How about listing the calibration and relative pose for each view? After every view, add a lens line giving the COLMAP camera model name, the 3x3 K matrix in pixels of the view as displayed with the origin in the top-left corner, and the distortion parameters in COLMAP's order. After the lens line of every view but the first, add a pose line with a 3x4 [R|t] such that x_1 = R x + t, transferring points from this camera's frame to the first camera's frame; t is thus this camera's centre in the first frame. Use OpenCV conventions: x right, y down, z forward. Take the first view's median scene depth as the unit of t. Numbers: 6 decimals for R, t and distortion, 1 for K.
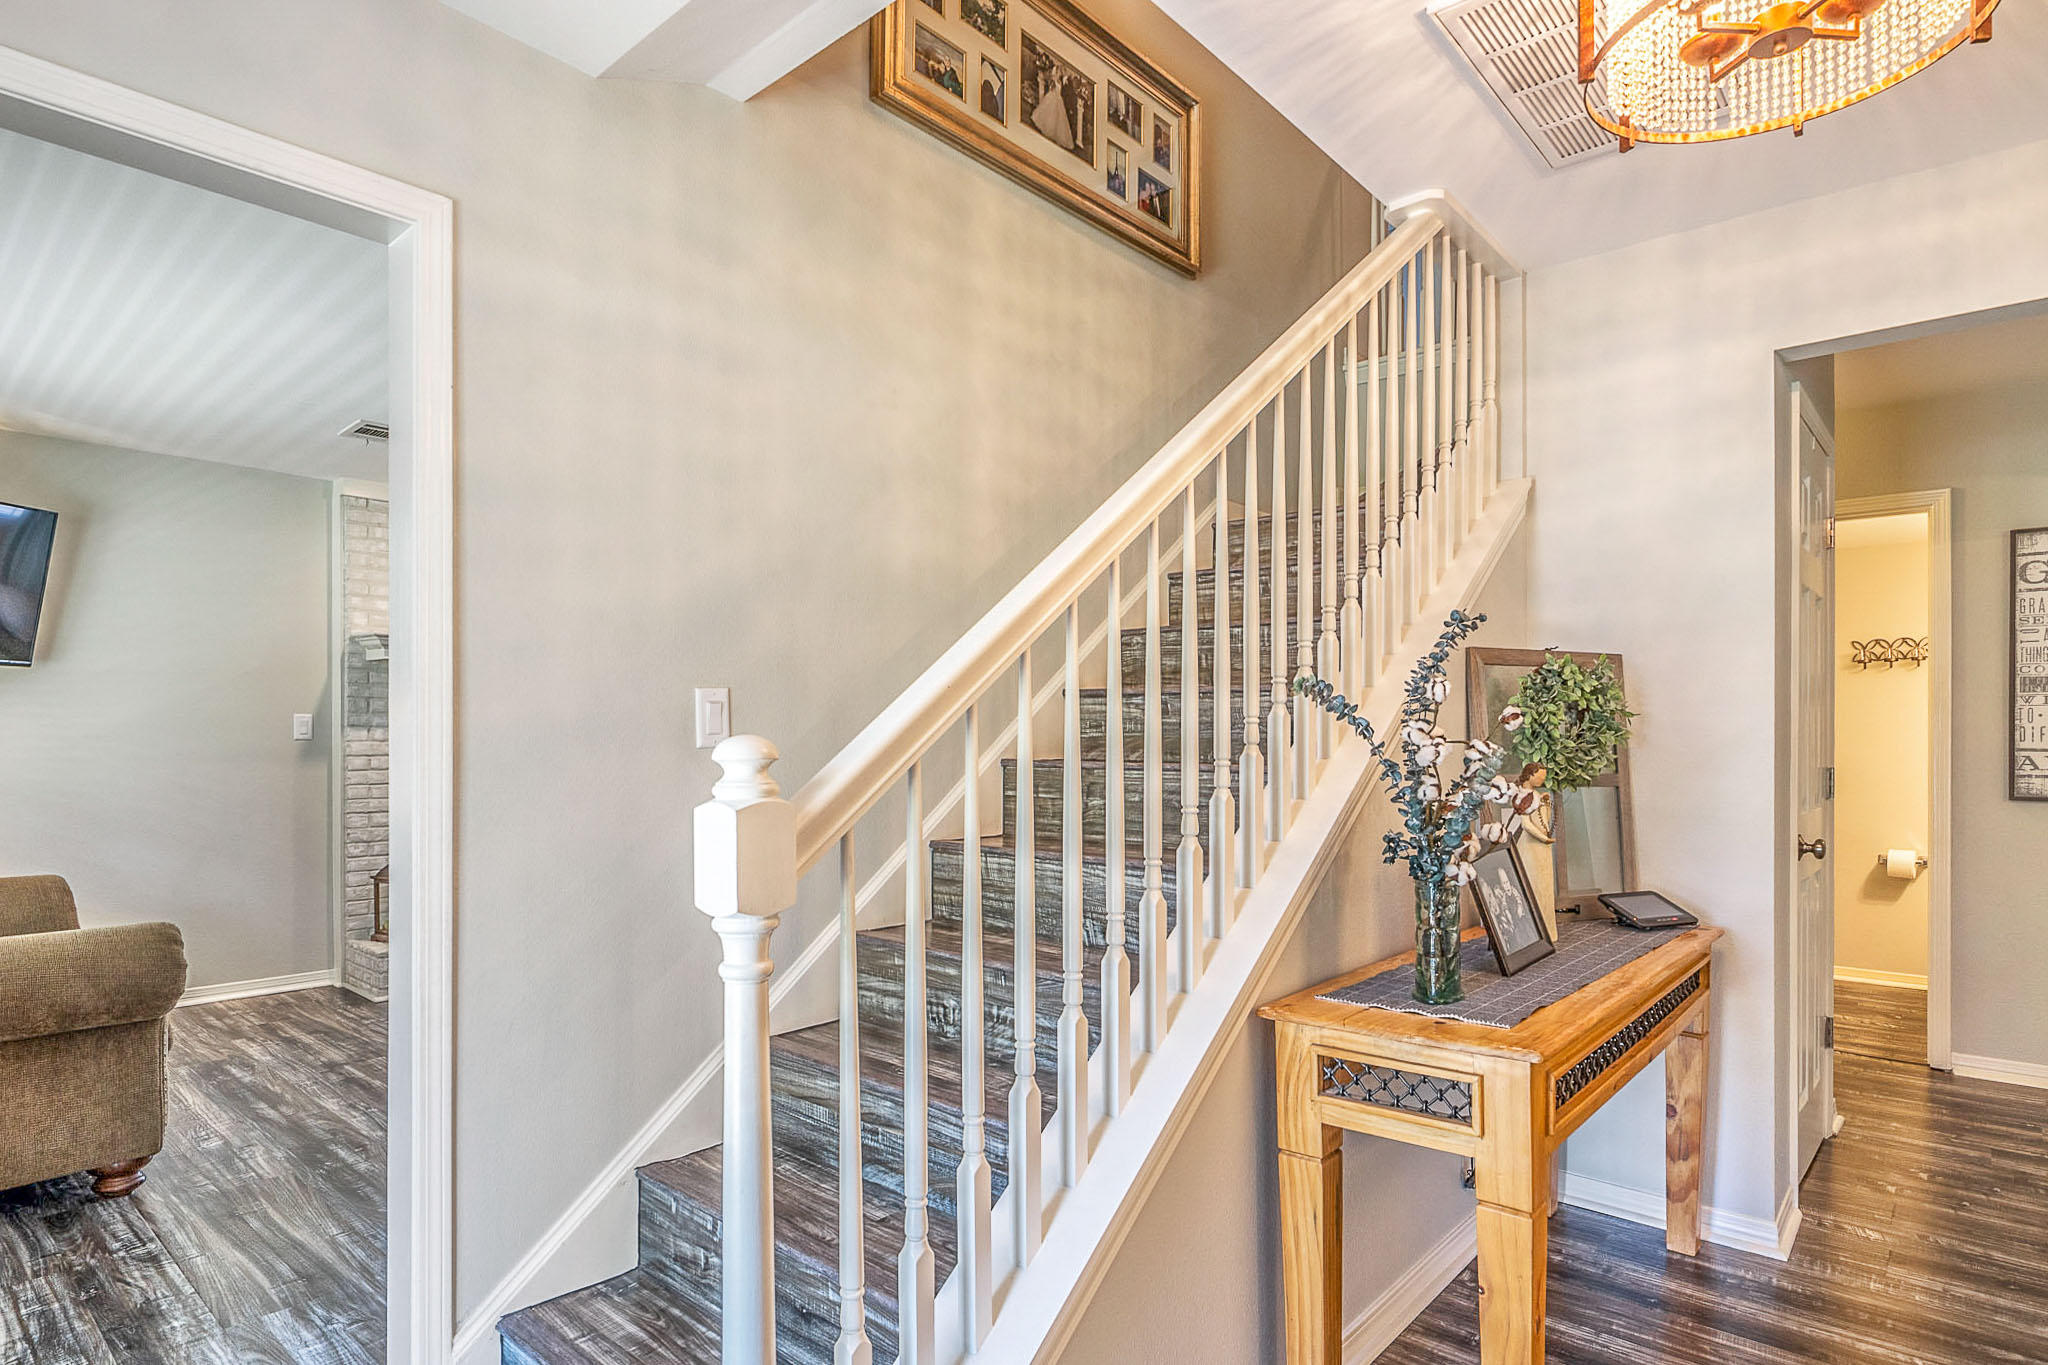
lens RADIAL K [[1099.7, 0, 1017.3], [0, 1099.7, 734.1], [0, 0, 1]] dist [-0.001017, -0.000639]
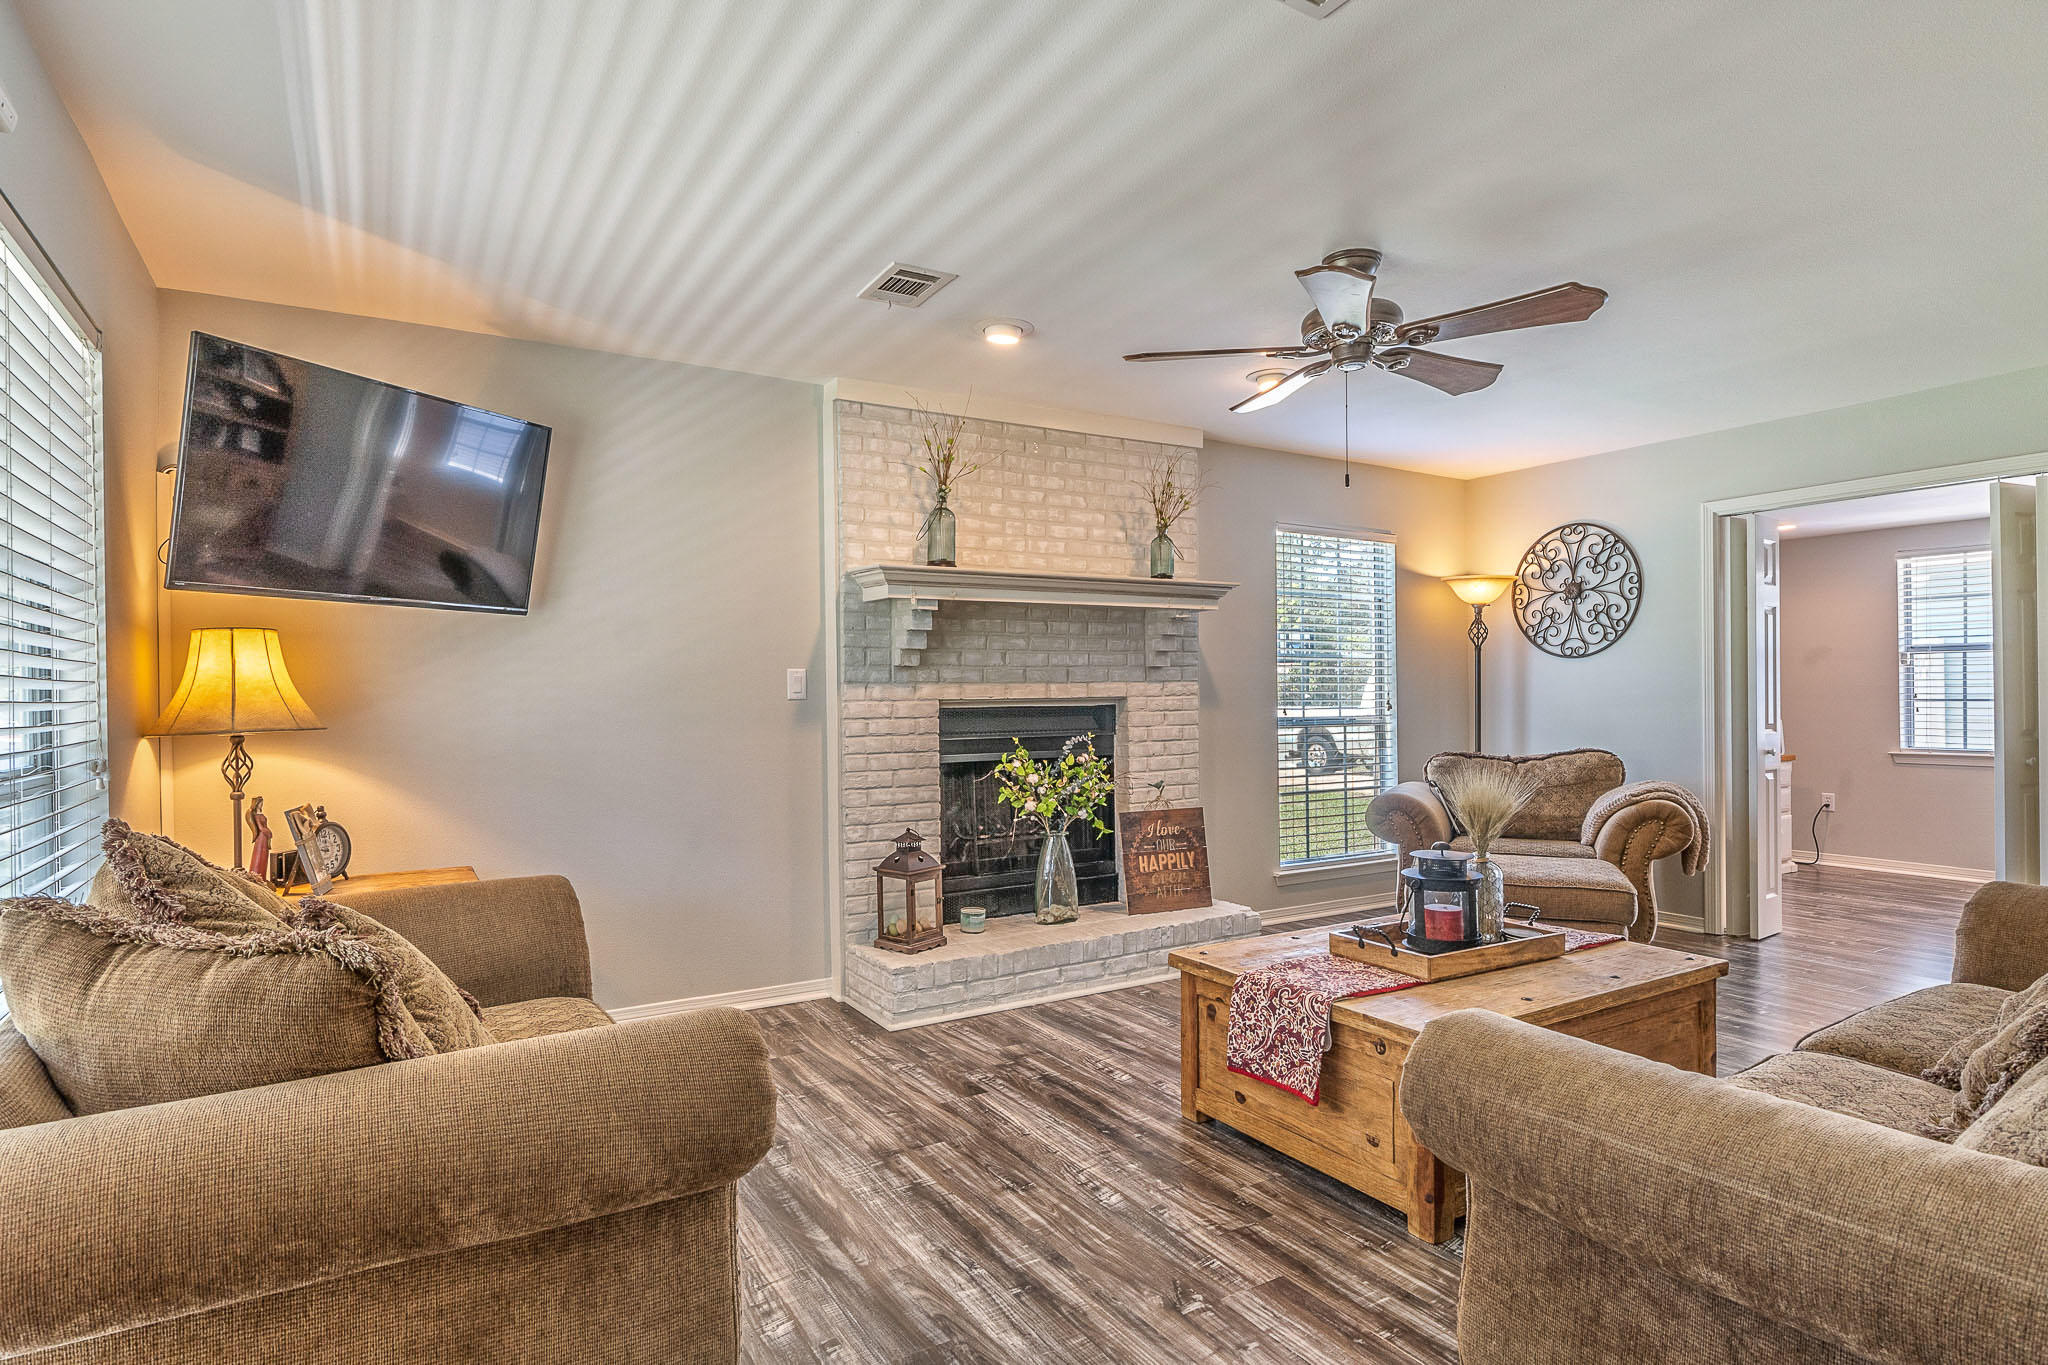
lens RADIAL K [[1086.8, 0, 1015.6], [0, 1086.8, 697.7], [0, 0, 1]] dist [0.000018, -0.000350]
pose [[0.955315, -0.009948, -0.295423, -0.251582], [0.011609, 0.999925, 0.003871, 0.002267], [0.295363, -0.007128, 0.955359, 0.268333]]
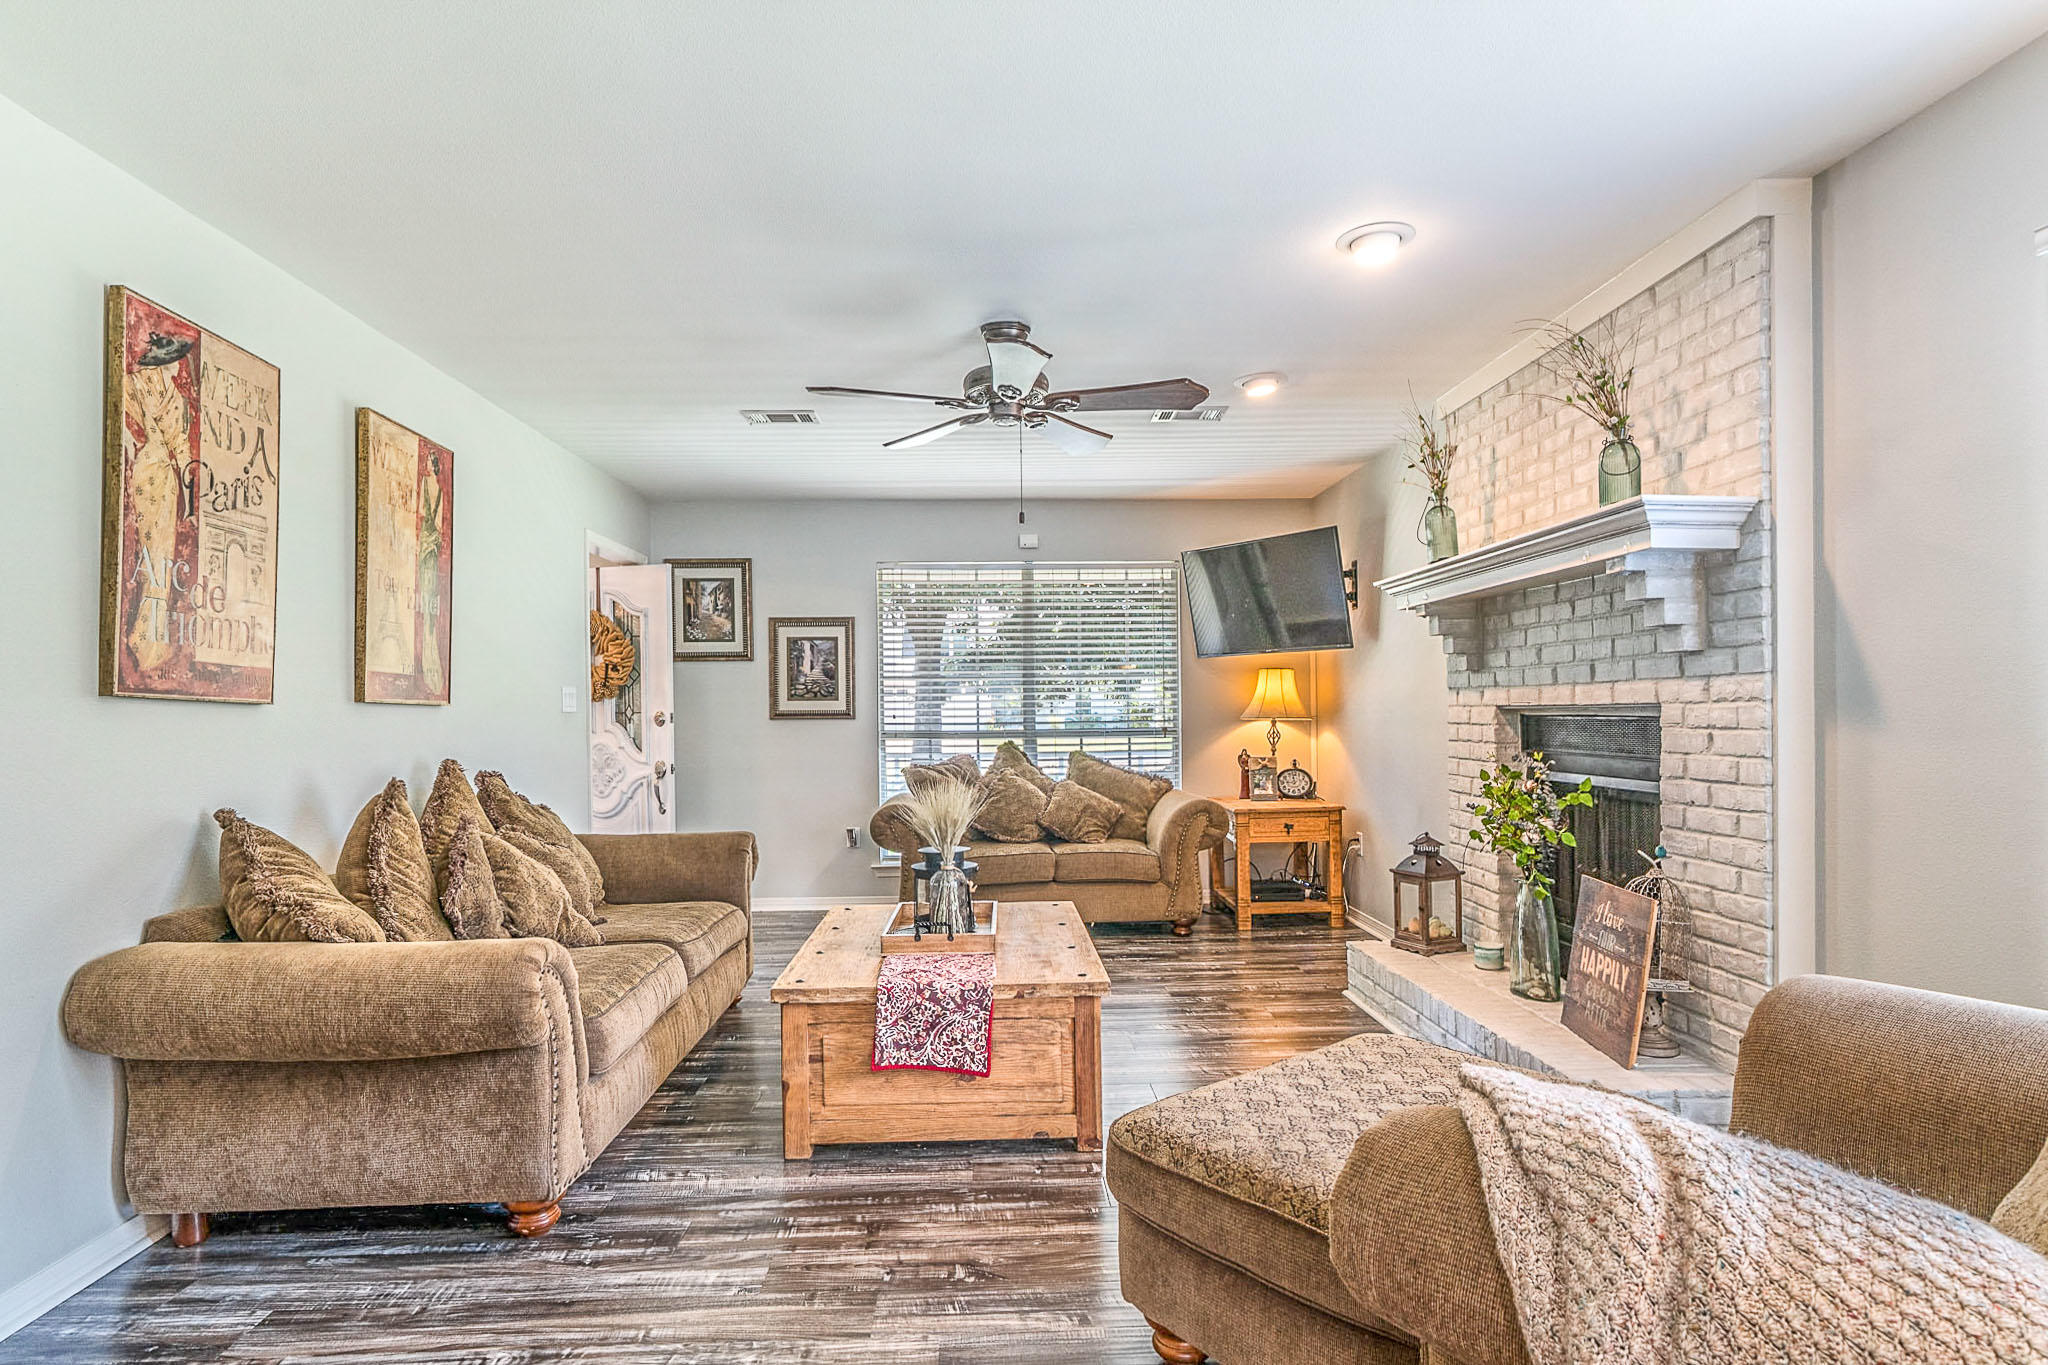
lens RADIAL K [[1084.8, 0, 1026.3], [0, 1084.8, 710.9], [0, 0, 1]] dist [0.000152, 0.000063]
pose [[-0.716267, 0.008671, -0.697773, 0.218181], [0.011952, 0.999929, 0.000157, 0.006174], [0.697724, -0.008227, -0.716319, 1.389573]]
